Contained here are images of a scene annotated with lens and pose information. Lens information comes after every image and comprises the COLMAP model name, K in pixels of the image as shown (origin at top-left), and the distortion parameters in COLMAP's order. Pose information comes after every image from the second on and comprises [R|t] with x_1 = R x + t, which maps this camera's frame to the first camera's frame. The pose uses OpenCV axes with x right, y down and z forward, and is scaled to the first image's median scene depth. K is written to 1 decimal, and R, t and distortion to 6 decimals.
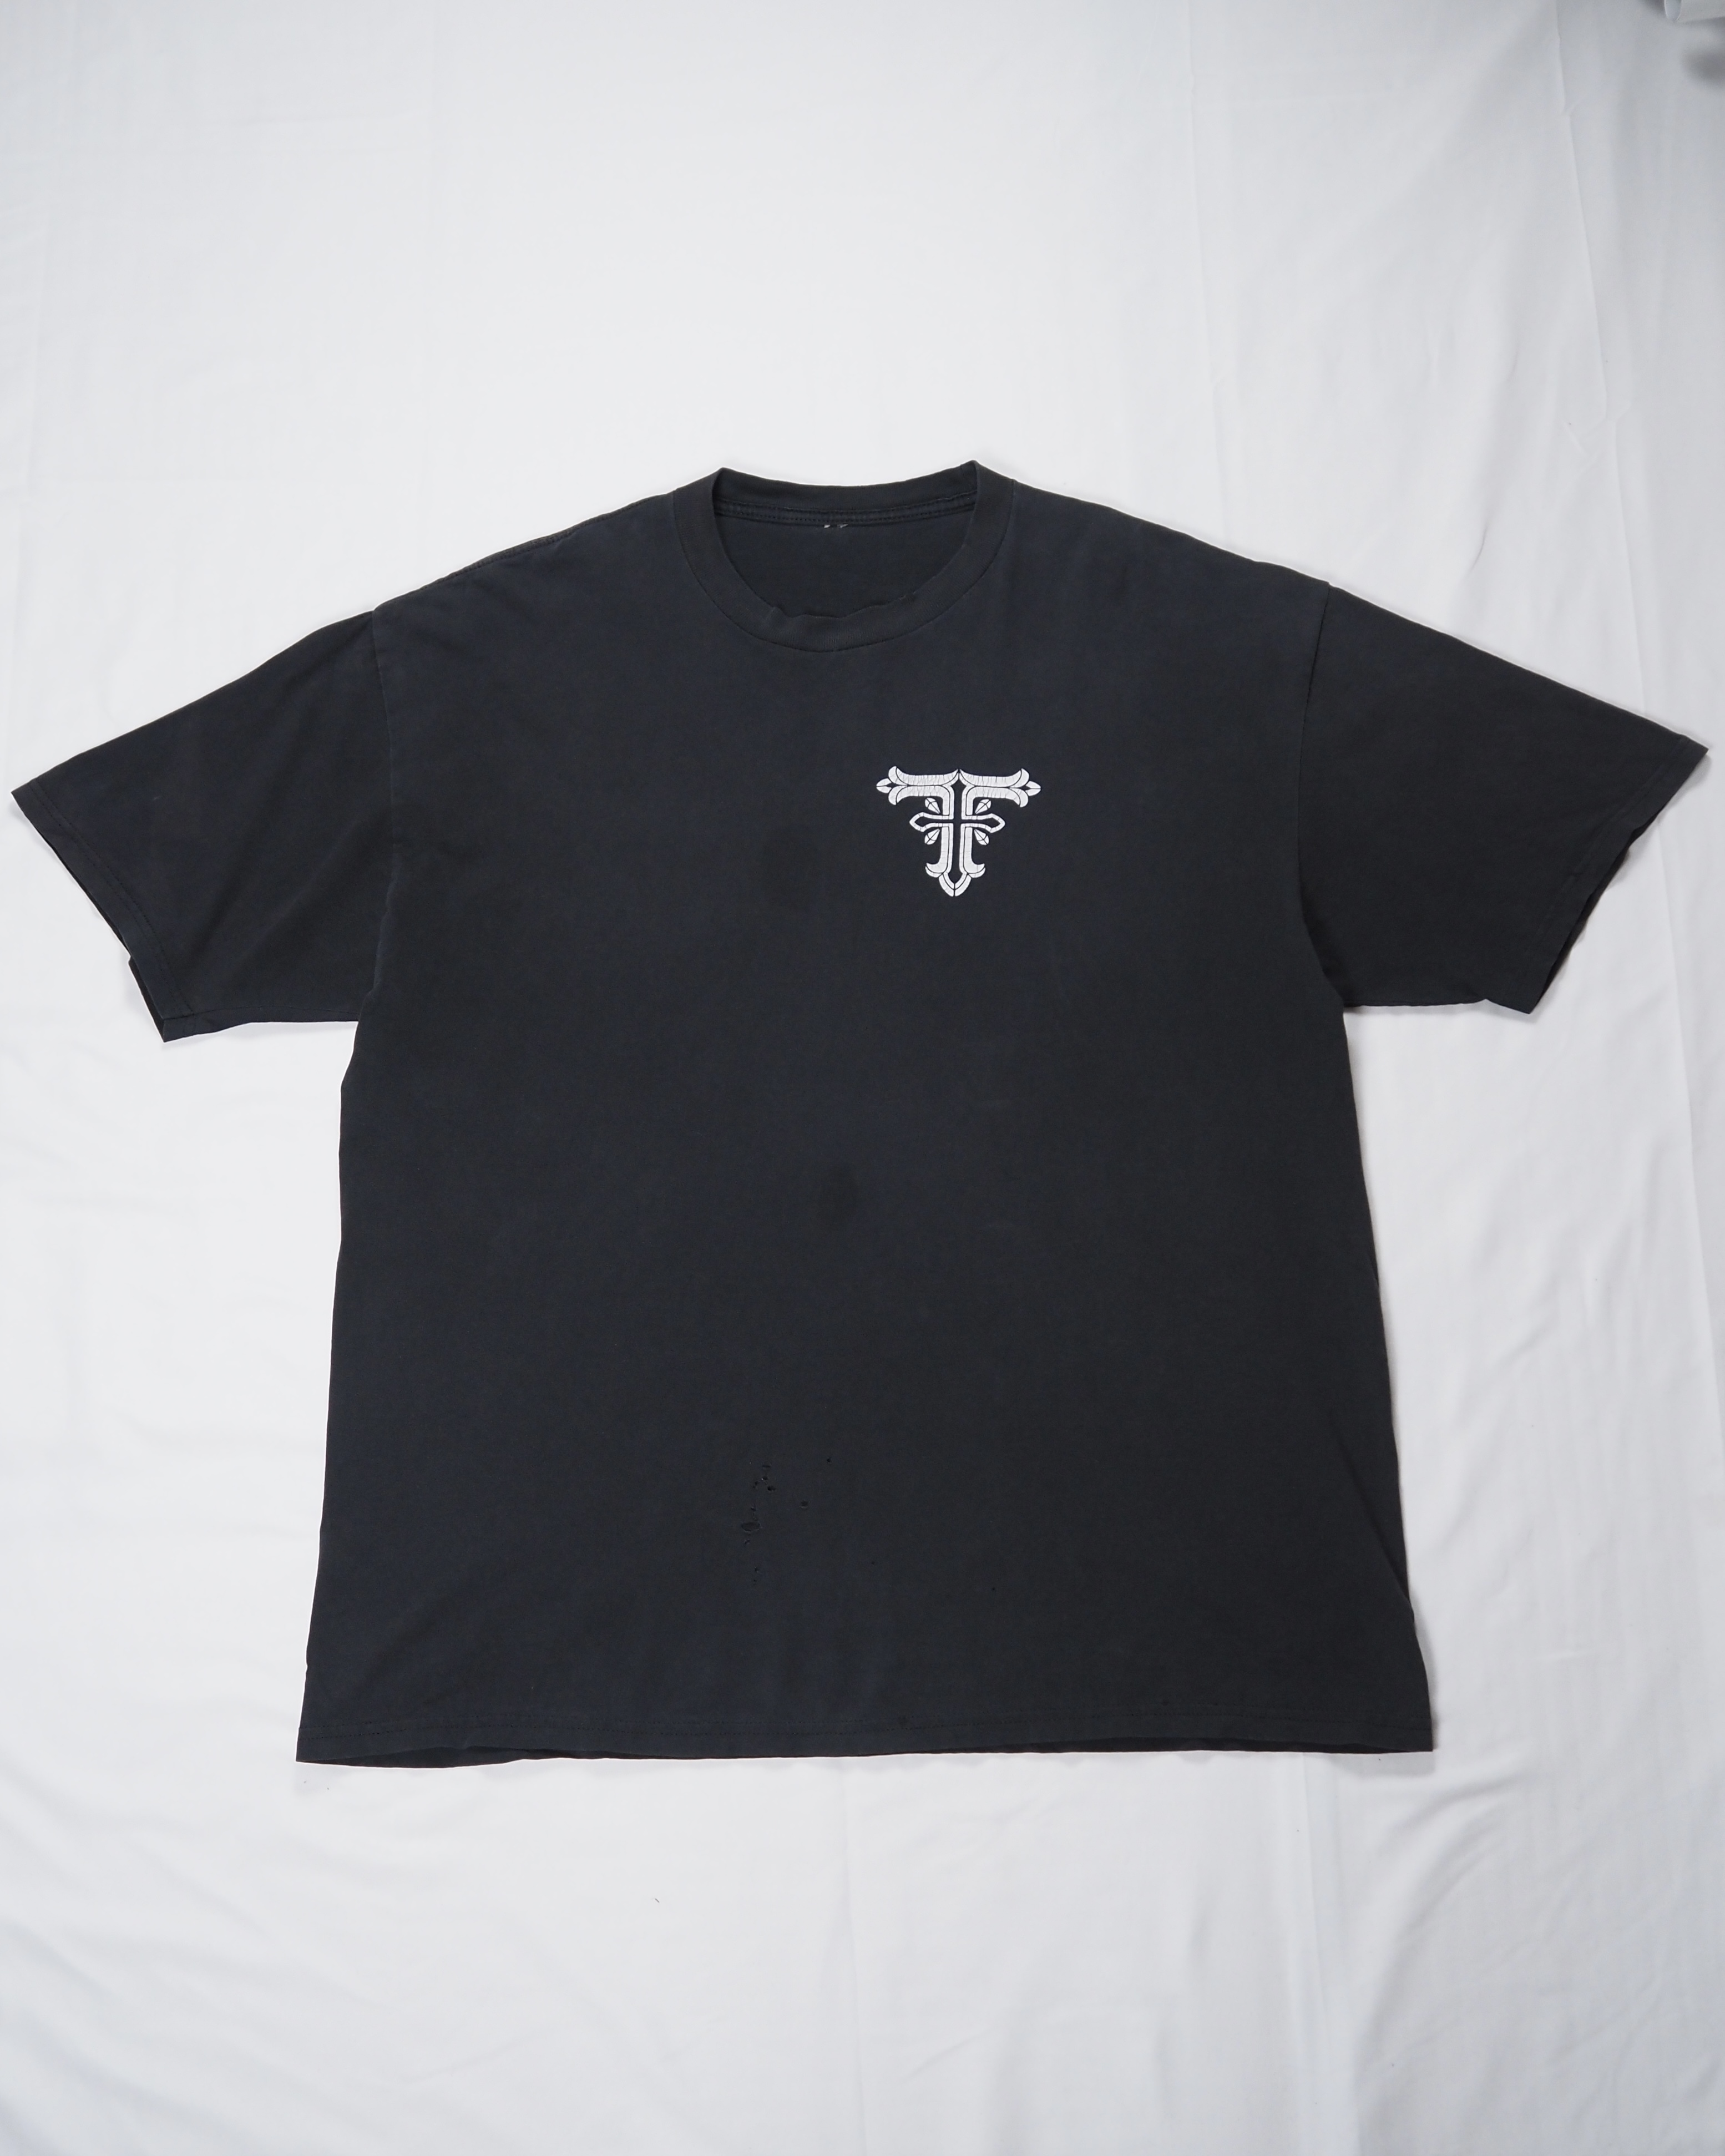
lens RADIAL K [[2234.3, 0, 811.9], [0, 2234.3, 1164.0], [0, 0, 1]] dist [-0.042902, 0.021406]
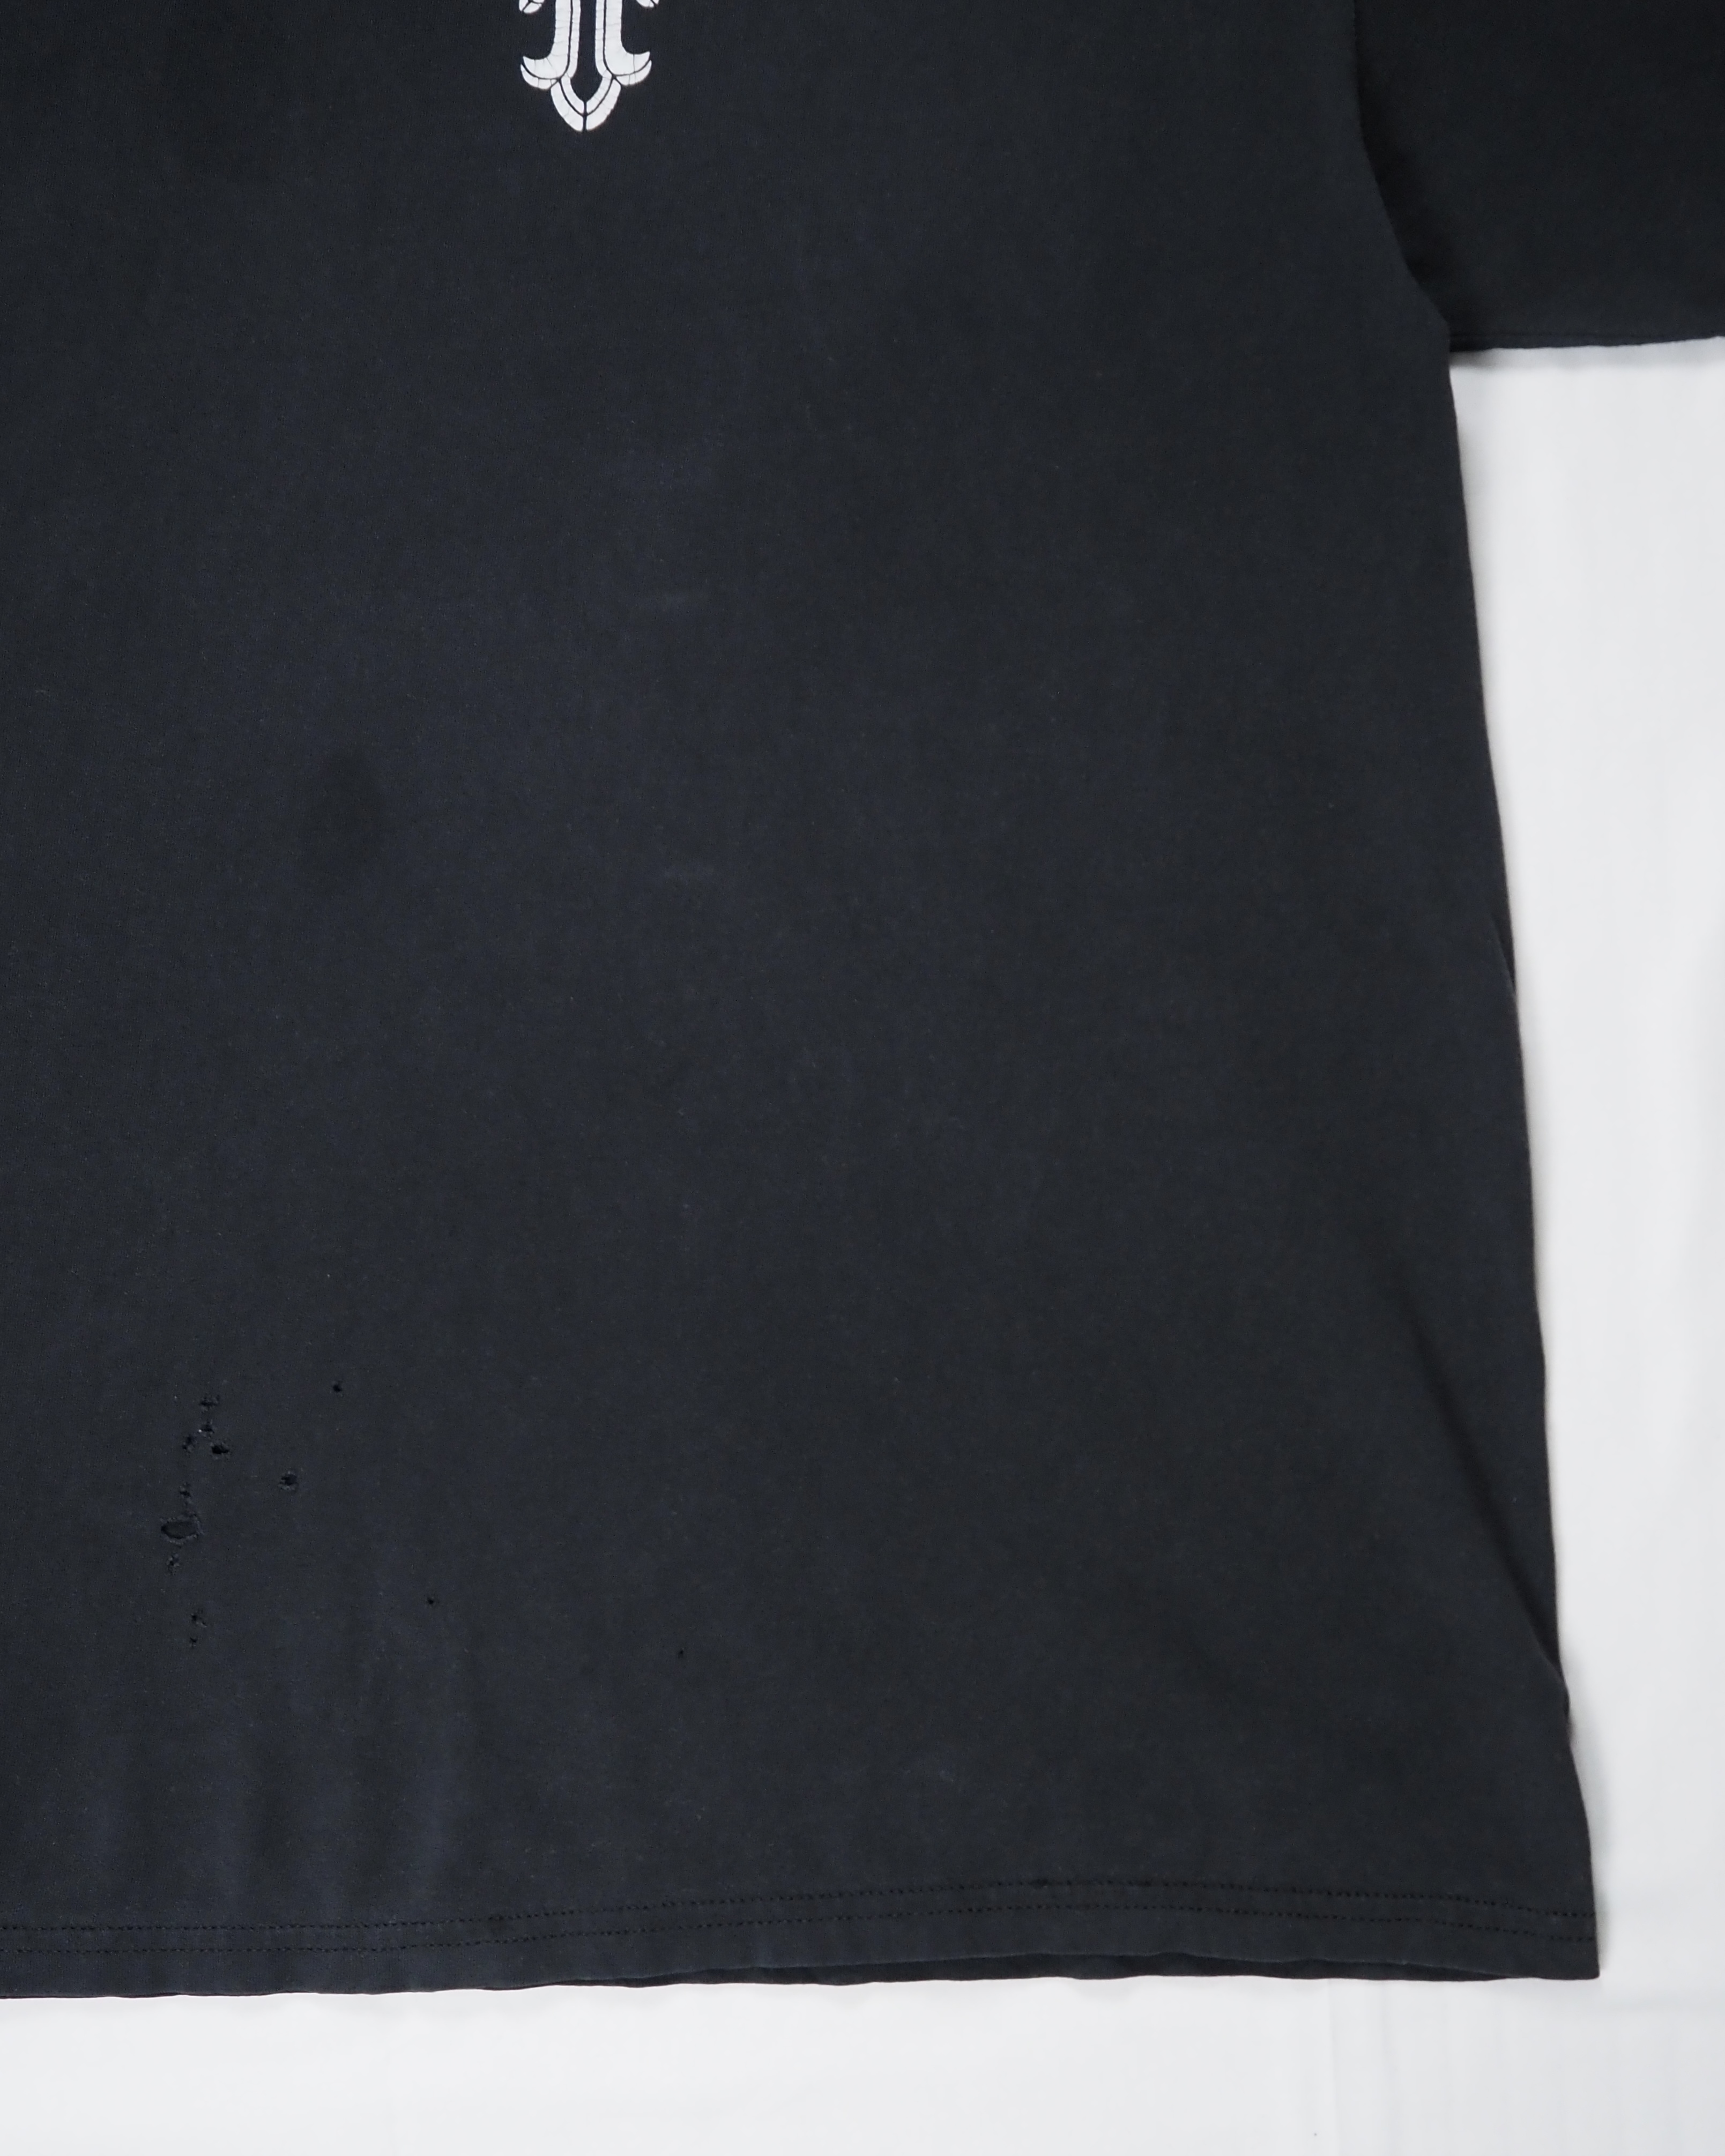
lens RADIAL K [[2135.5, 0, 962.3], [0, 2135.5, 1315.4], [0, 0, 1]] dist [-0.044172, 0.019379]
pose [[0.999632, -0.024644, -0.011322, 0.136967], [0.026545, 0.974651, 0.222150, 0.019492], [0.005561, -0.222369, 0.974947, 0.530030]]
